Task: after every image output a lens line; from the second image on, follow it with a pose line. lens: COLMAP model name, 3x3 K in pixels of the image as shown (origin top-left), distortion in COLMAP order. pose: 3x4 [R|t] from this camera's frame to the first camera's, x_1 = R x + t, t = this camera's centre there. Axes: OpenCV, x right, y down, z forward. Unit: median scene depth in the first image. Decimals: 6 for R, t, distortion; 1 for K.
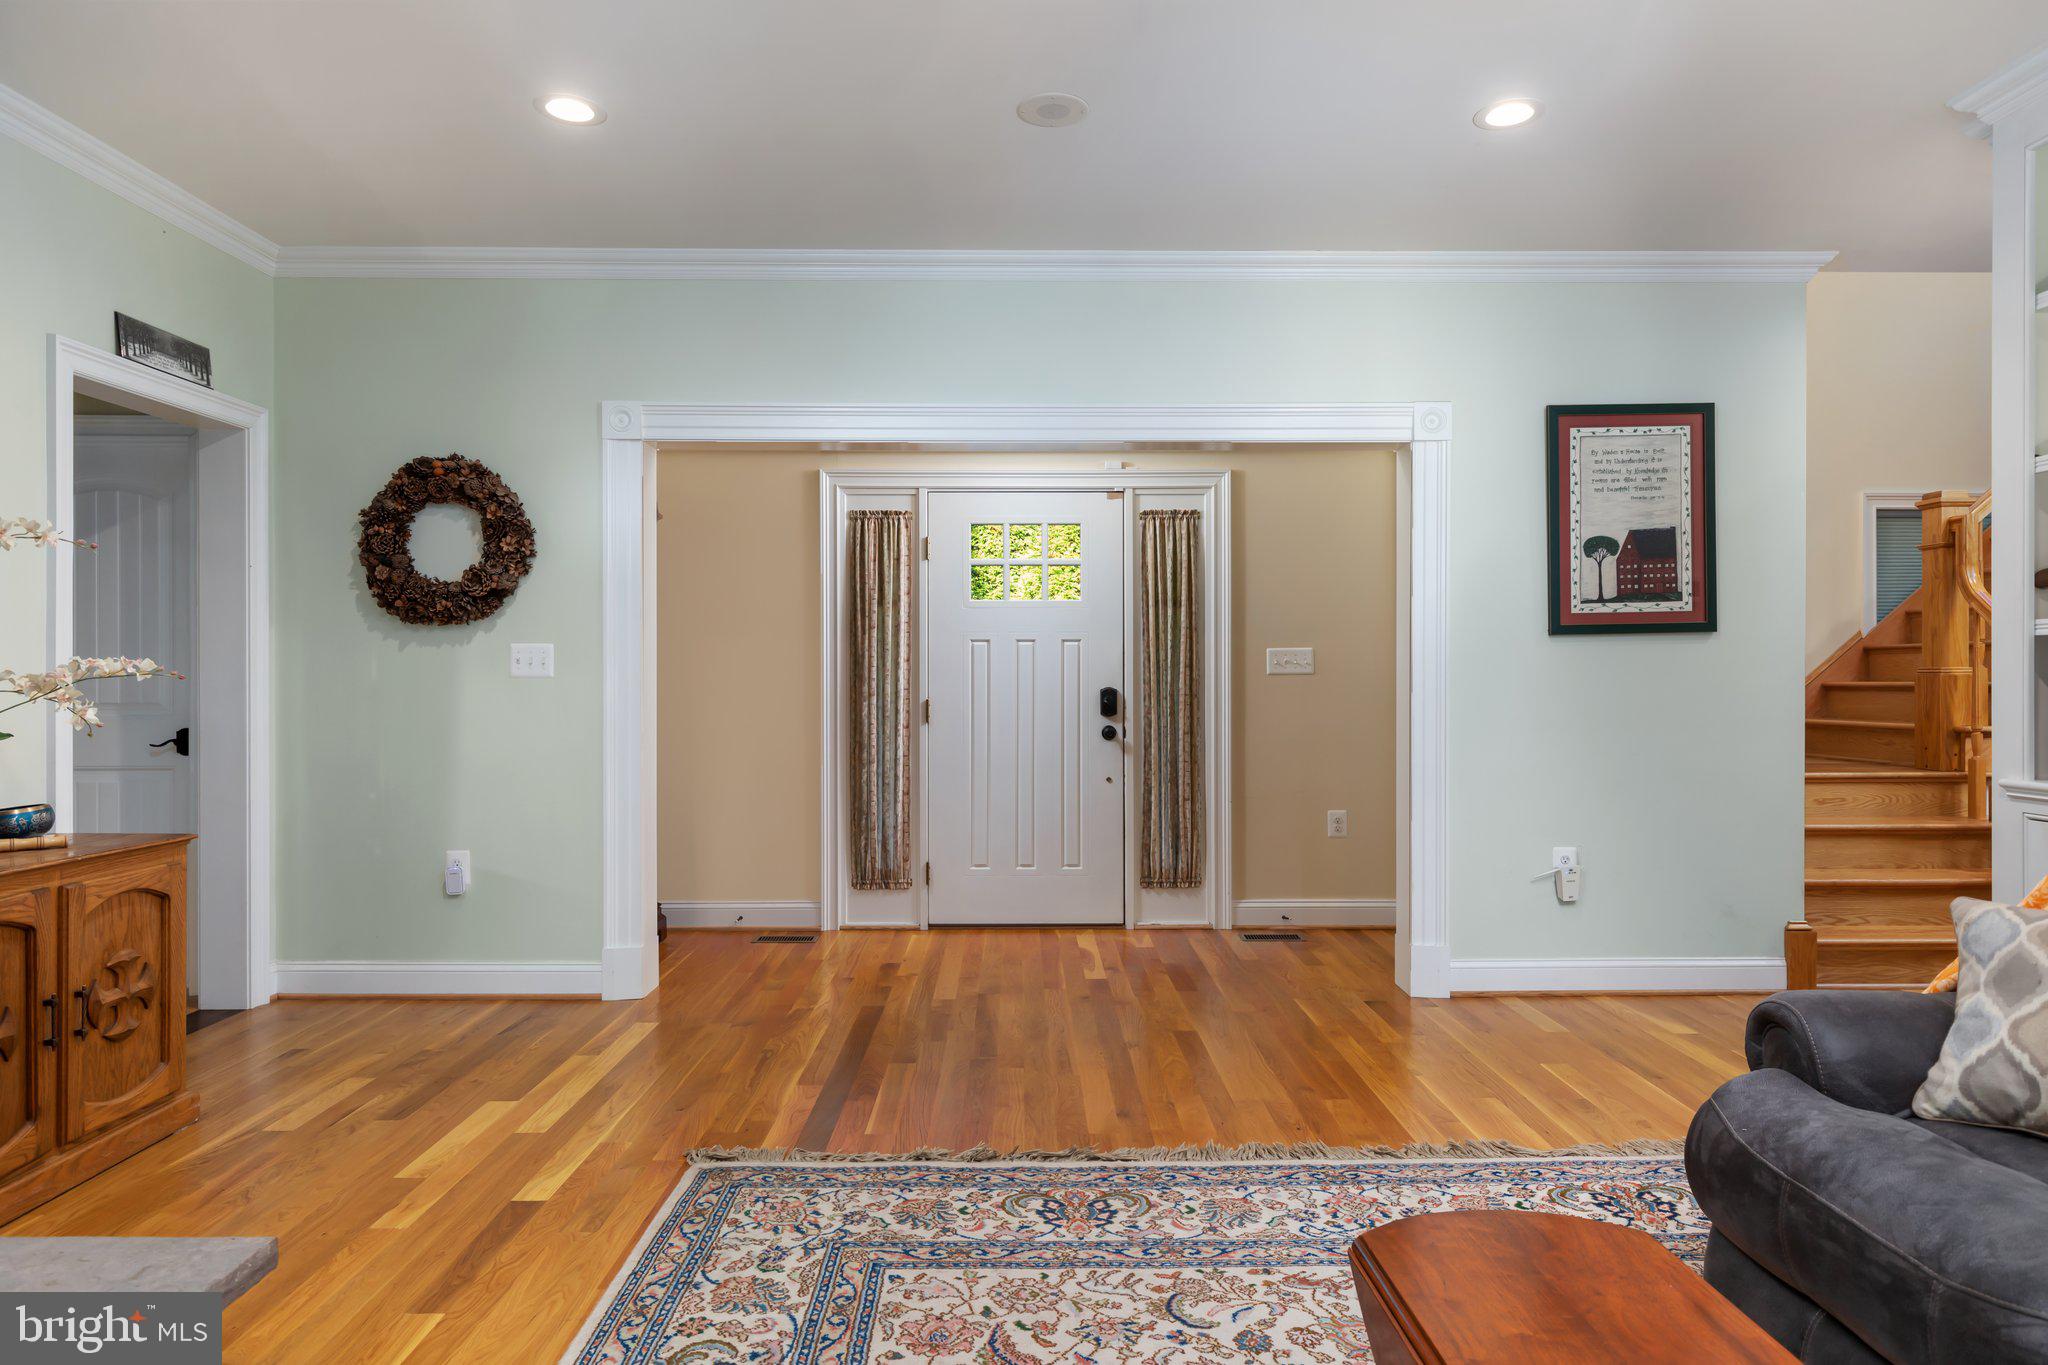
lens RADIAL K [[1248.7, 0, 1024.4], [0, 1248.7, 675.4], [0, 0, 1]] dist [0.002597, 0.000566]
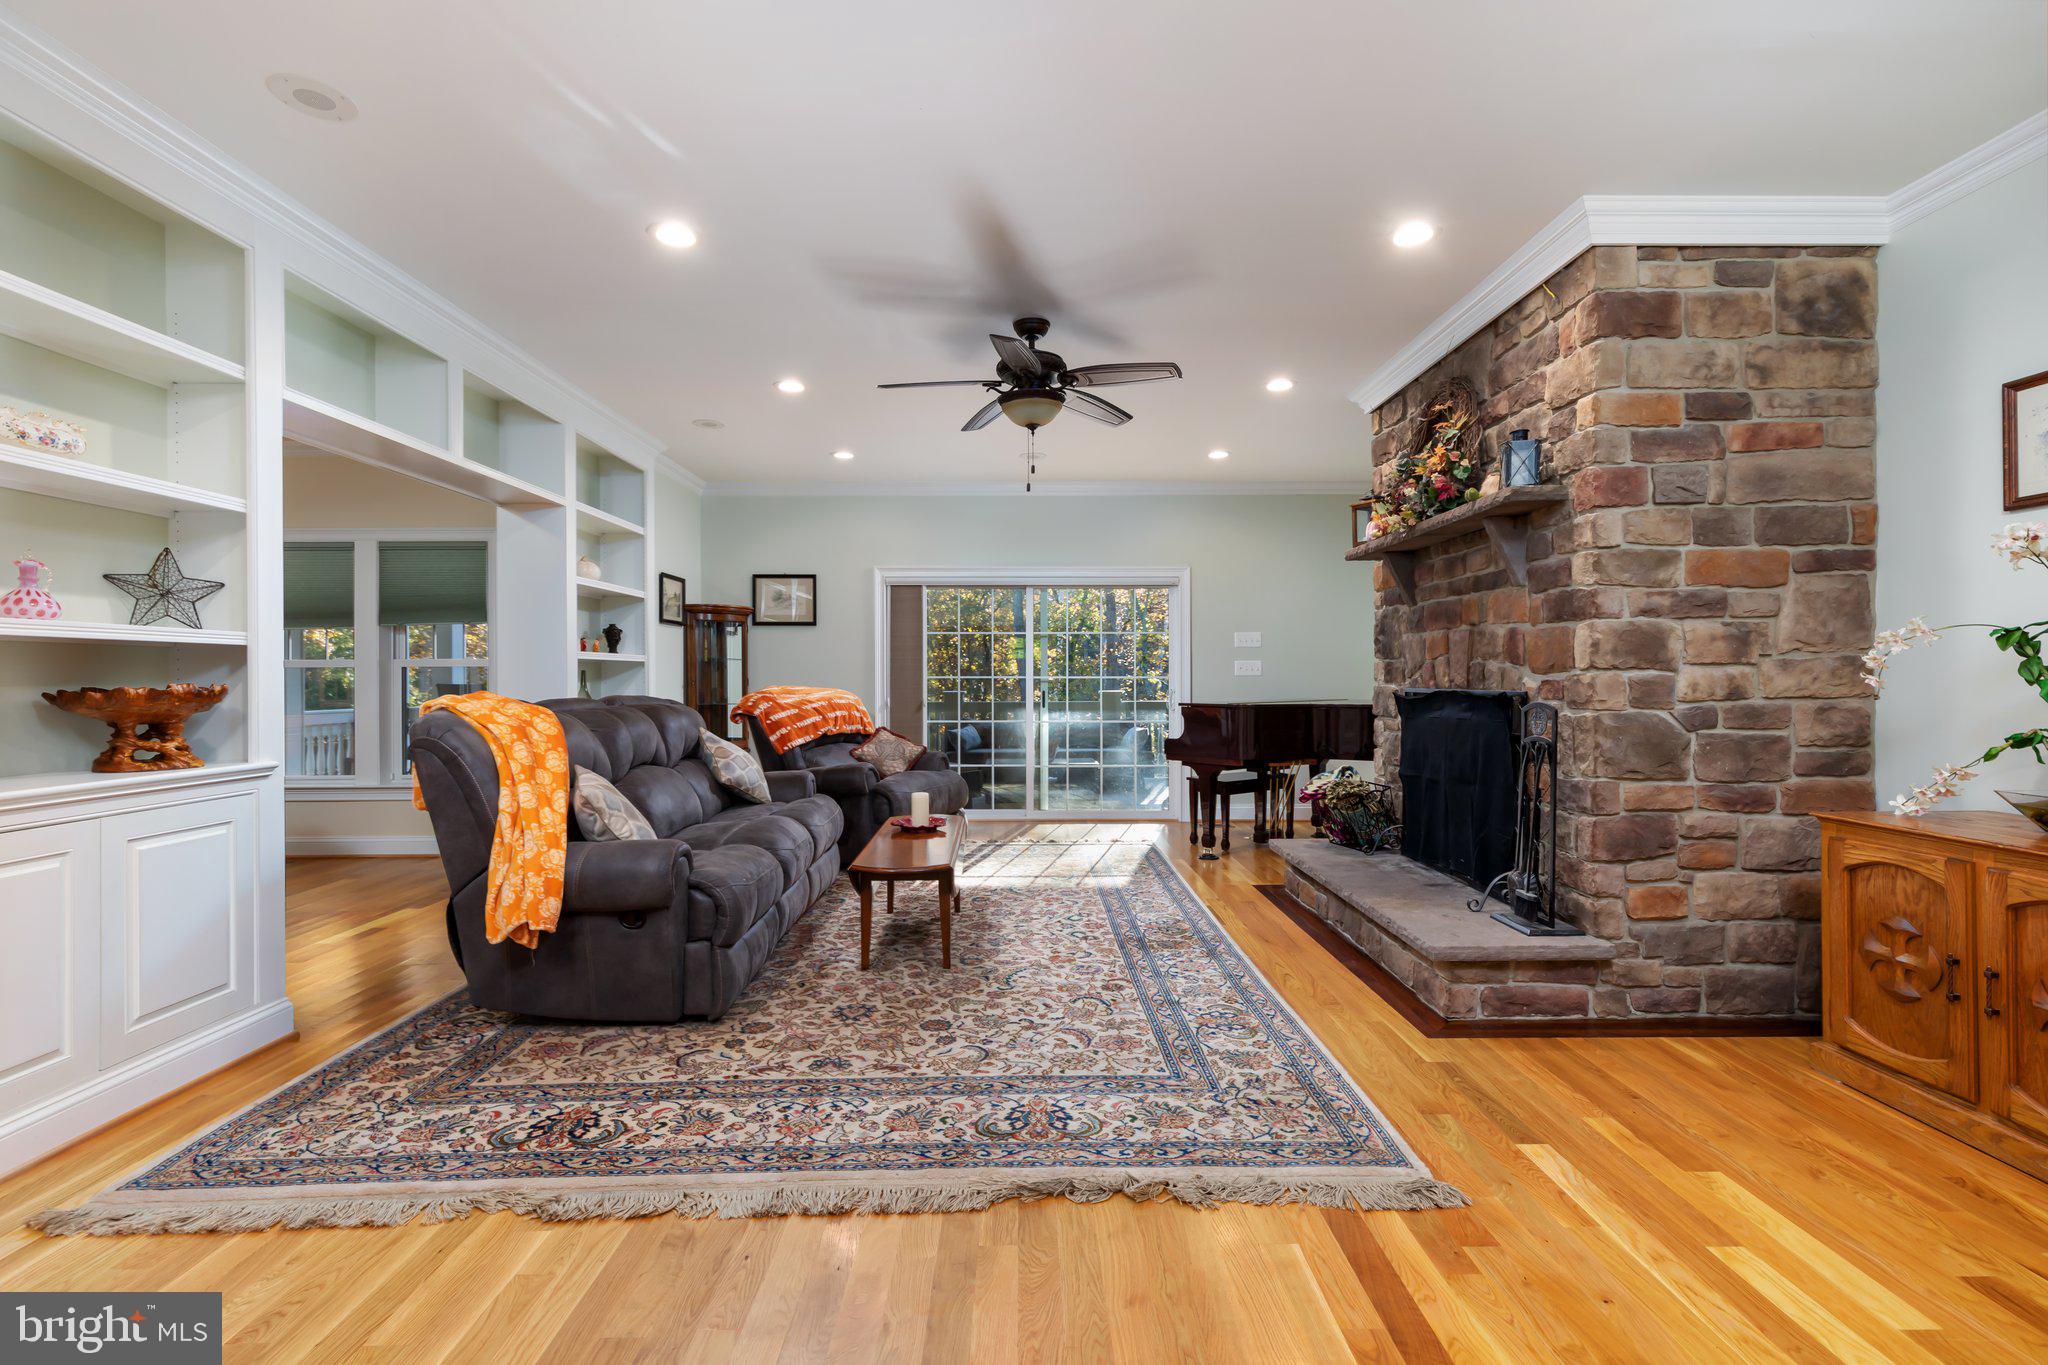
lens RADIAL K [[930.5, 0, 1014.5], [0, 930.5, 677.2], [0, 0, 1]] dist [0.010035, -0.001256]
pose [[-0.999945, 0.005066, 0.009235, 0.056420], [0.005064, 0.999987, -0.000317, 0.003688], [-0.009237, -0.000270, -0.999957, 1.957641]]
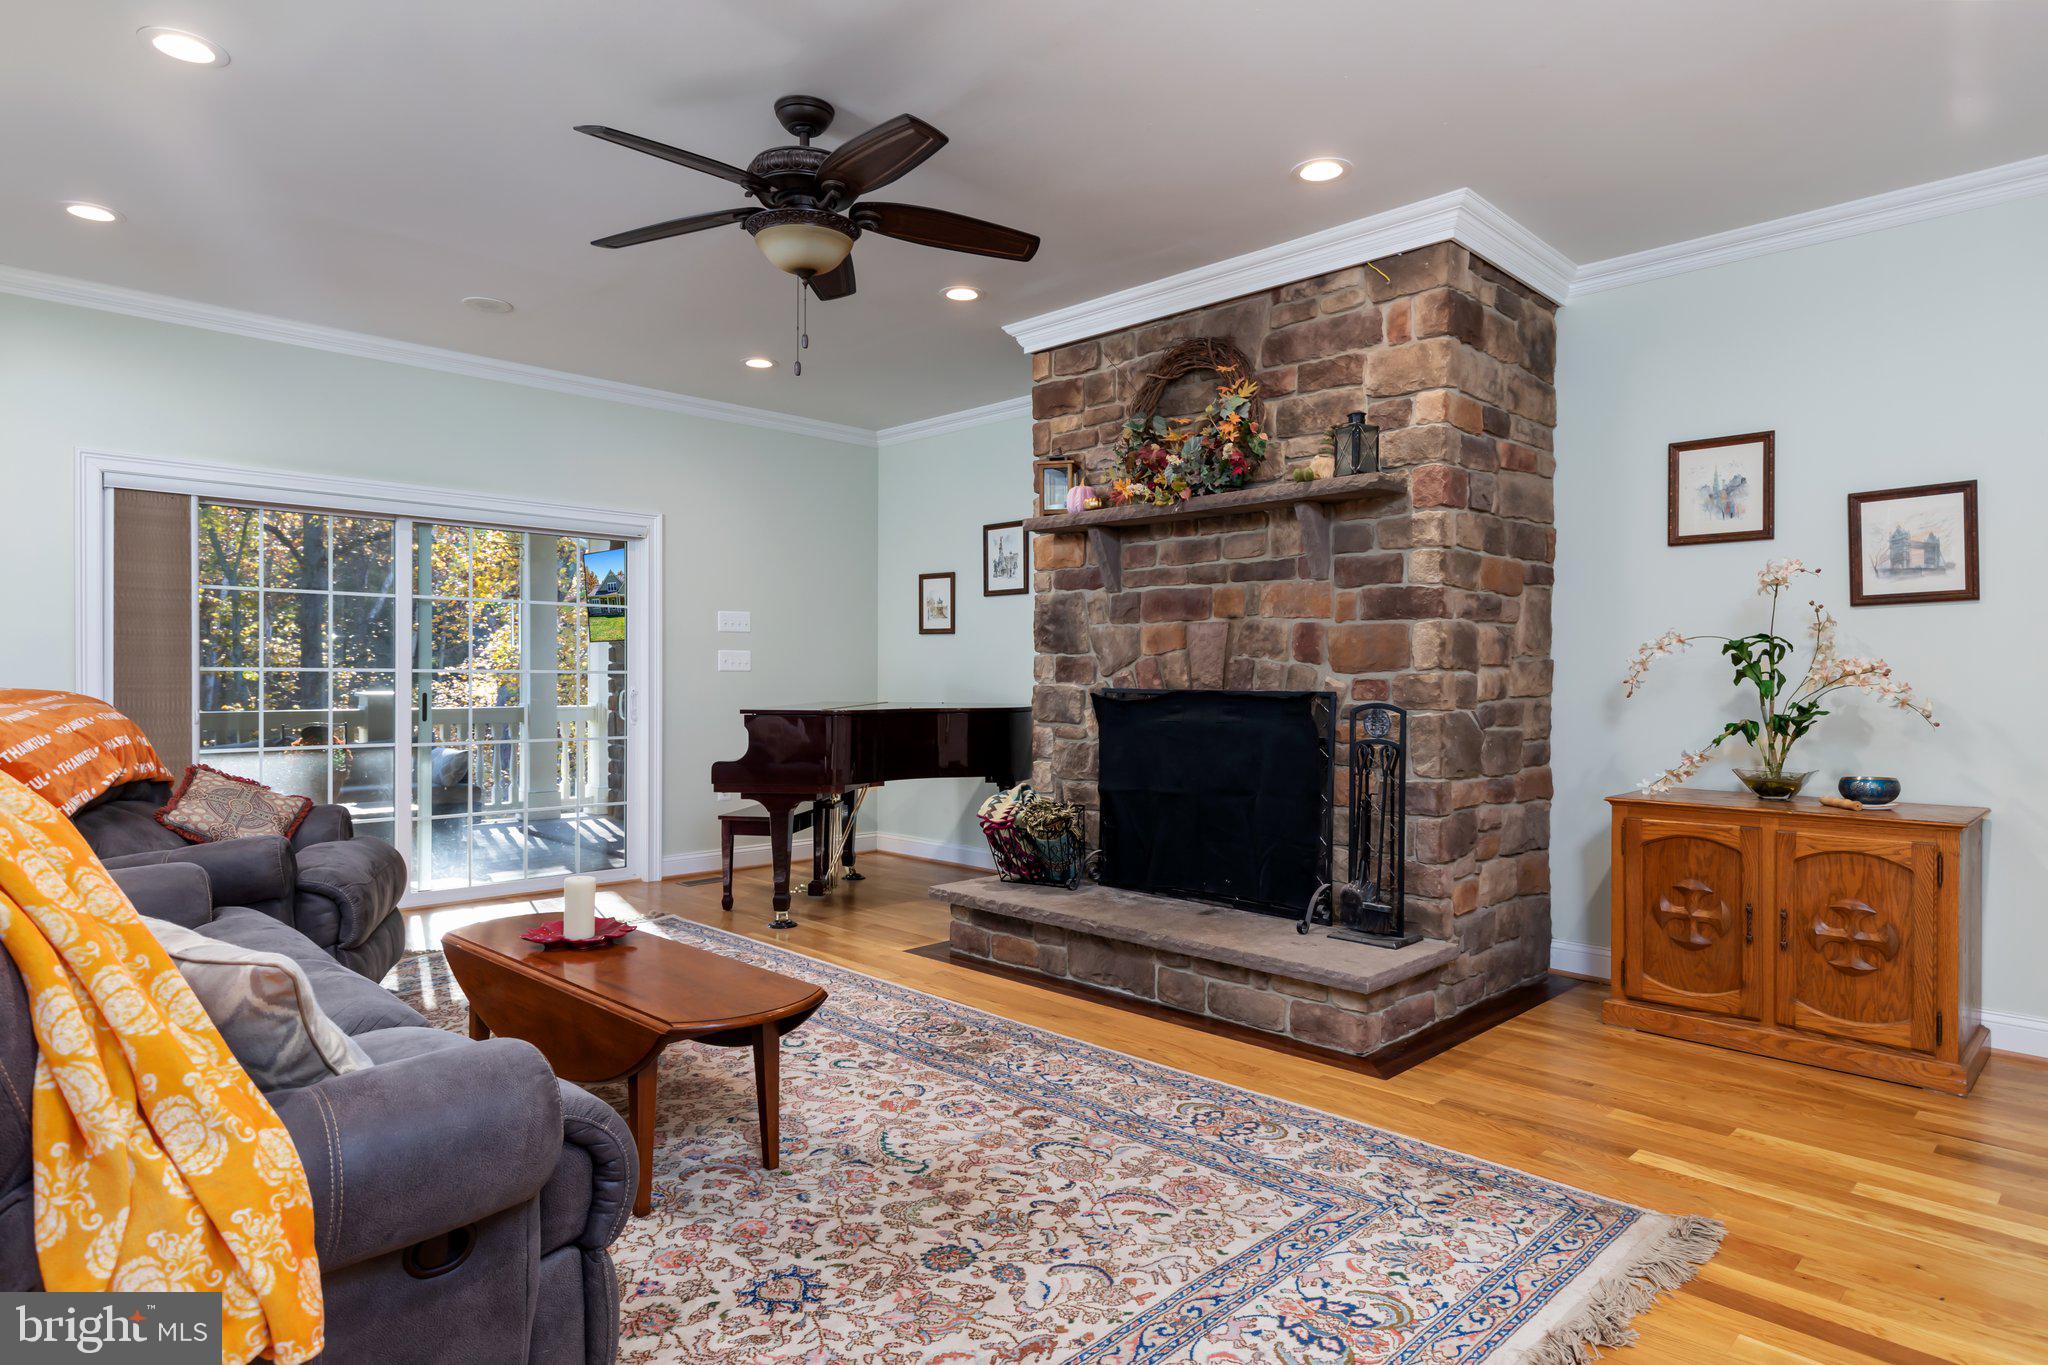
lens RADIAL K [[1182.2, 0, 1036.9], [0, 1182.2, 679.6], [0, 0, 1]] dist [0.015308, -0.000013]
pose [[-0.709652, 0.001712, -0.704550, 0.747129], [-0.003483, 0.999976, 0.005937, 0.003351], [0.704543, 0.006667, -0.709630, 1.457110]]
